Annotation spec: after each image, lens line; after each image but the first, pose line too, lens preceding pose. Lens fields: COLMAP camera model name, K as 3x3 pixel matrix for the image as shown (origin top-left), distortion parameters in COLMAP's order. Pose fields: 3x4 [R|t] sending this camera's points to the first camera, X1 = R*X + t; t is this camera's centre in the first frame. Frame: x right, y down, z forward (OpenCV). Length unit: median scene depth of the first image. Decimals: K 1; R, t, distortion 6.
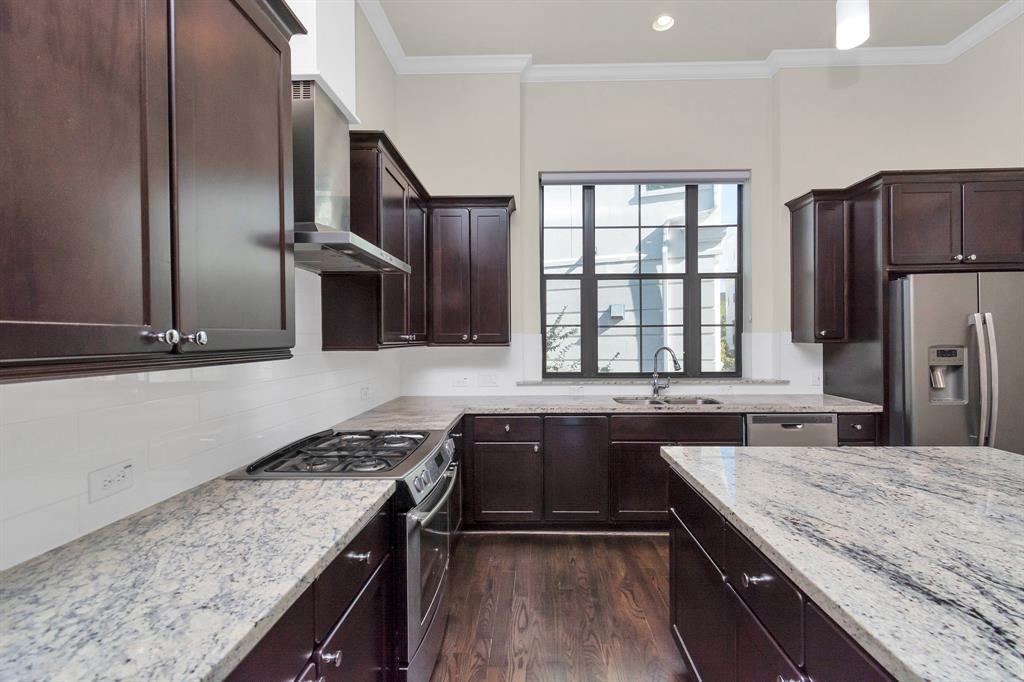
lens RADIAL K [[450.2, 0, 526.7], [0, 450.2, 344.7], [0, 0, 1]] dist [0.001870, -0.001169]
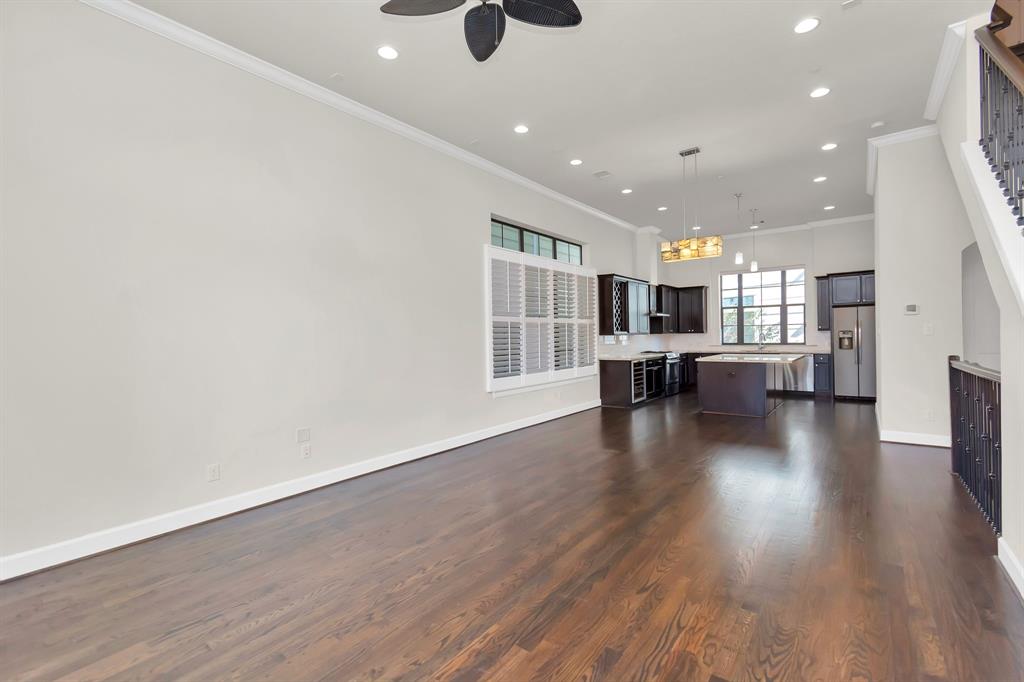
lens RADIAL K [[450.2, 0, 526.7], [0, 450.2, 344.7], [0, 0, 1]] dist [0.001870, -0.001169]
pose [[0.814041, 0.002994, -0.580800, 0.780624], [0.004386, 0.999927, 0.011302, 0.041696], [0.580791, -0.011748, 0.813968, -2.270263]]
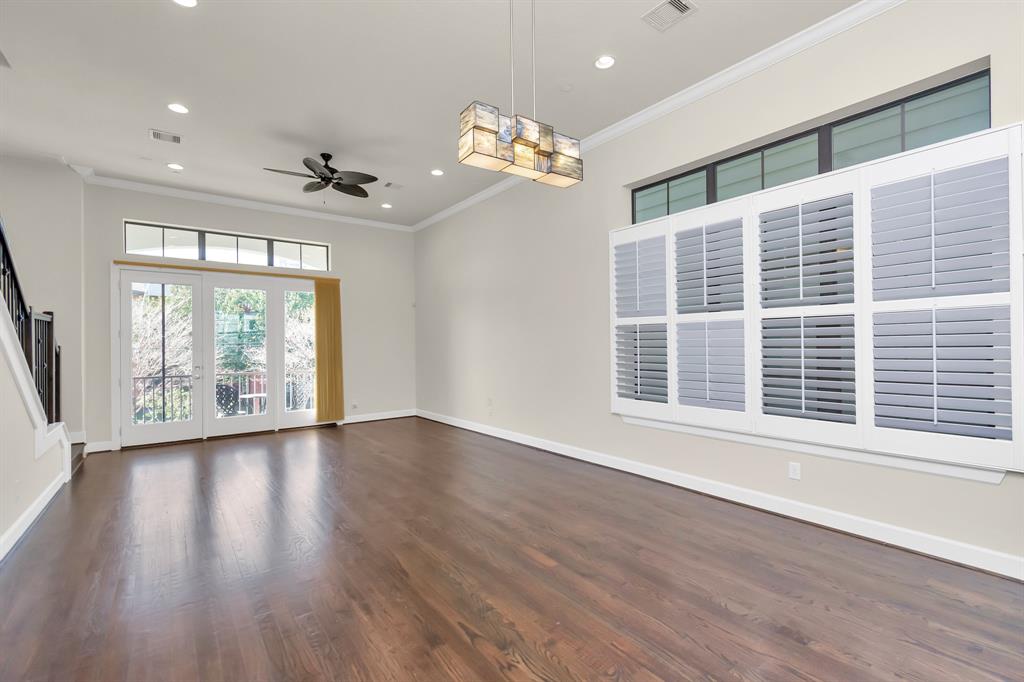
lens RADIAL K [[454.3, 0, 522.9], [0, 454.3, 341.5], [0, 0, 1]] dist [0.002528, 0.000241]
pose [[-0.774529, 0.016560, -0.632322, 0.770534], [0.010482, 0.999856, 0.013347, -0.001355], [0.632452, 0.003709, -0.774591, -0.026484]]
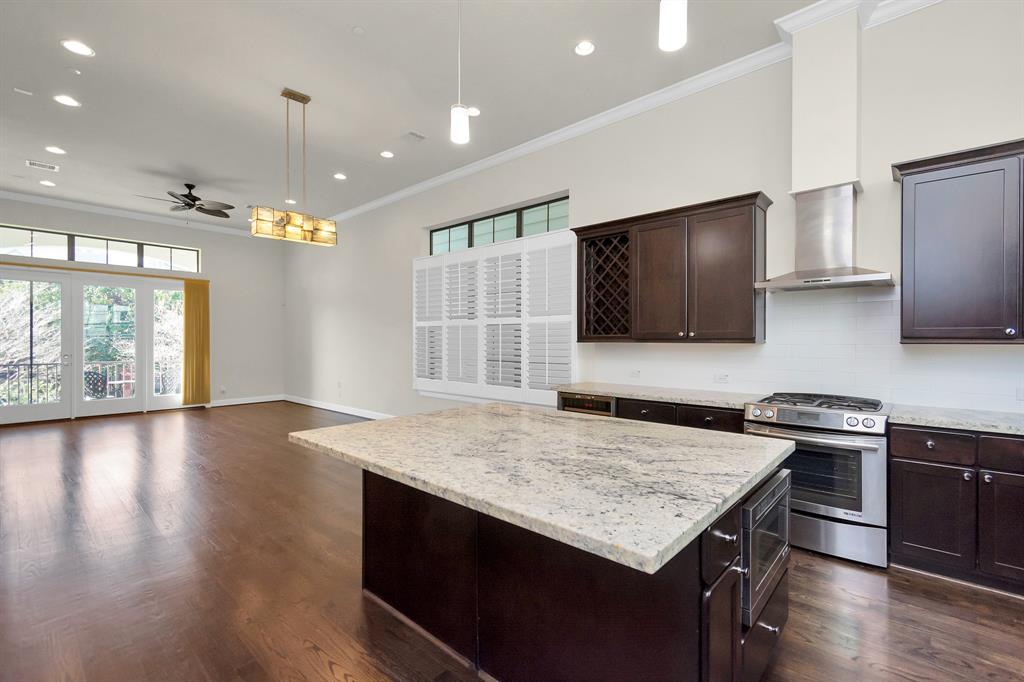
lens RADIAL K [[454.3, 0, 522.9], [0, 454.3, 341.5], [0, 0, 1]] dist [0.002528, 0.000241]
pose [[-0.647431, 0.011923, -0.762031, 0.867035], [-0.005914, 0.999769, 0.020667, -0.007484], [0.762101, 0.017887, -0.647211, 0.707577]]
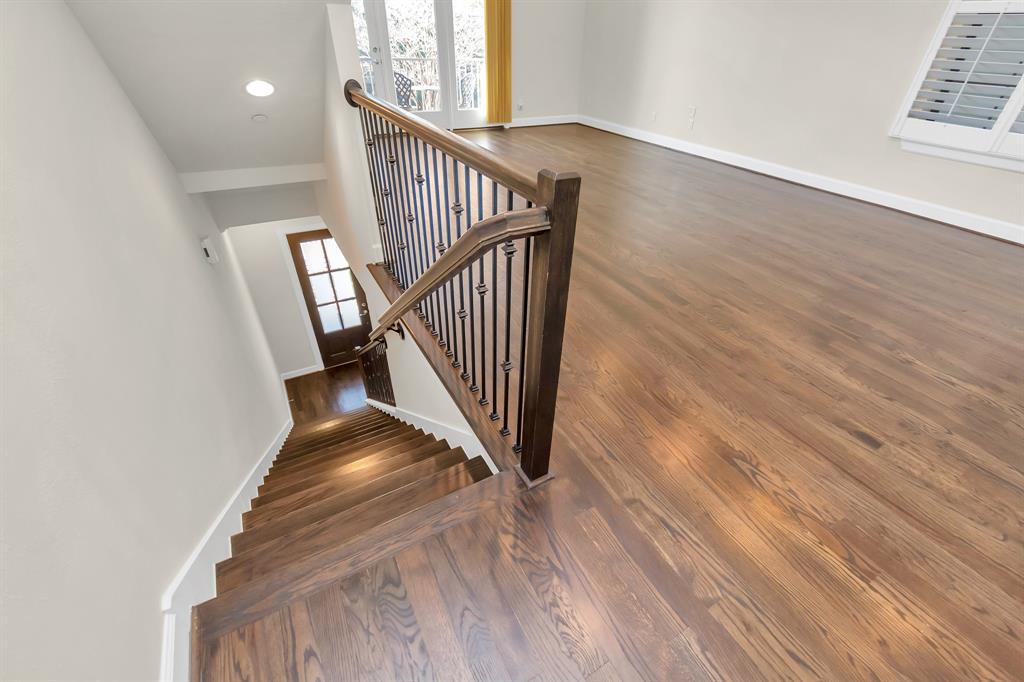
lens RADIAL K [[444.3, 0, 514.0], [0, 444.3, 349.6], [0, 0, 1]] dist [-0.000837, -0.000241]
pose [[-0.860927, 0.292235, -0.416419, 1.238346], [-0.020903, 0.797534, 0.602911, -0.004892], [0.508300, 0.527767, -0.680510, -0.328362]]
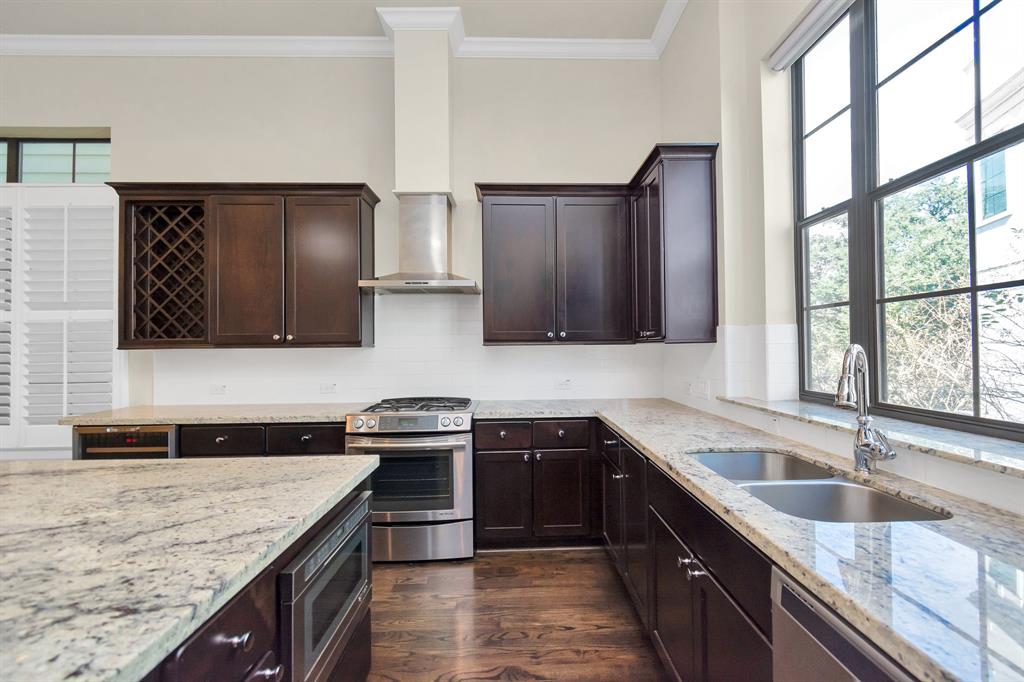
lens RADIAL K [[458.1, 0, 527.1], [0, 458.1, 341.8], [0, 0, 1]] dist [0.001530, -0.000239]
pose [[0.051293, -0.004928, -0.998671, 0.710543], [-0.005114, 0.999973, -0.005197, 0.006240], [0.998671, 0.005374, 0.051267, 0.737428]]
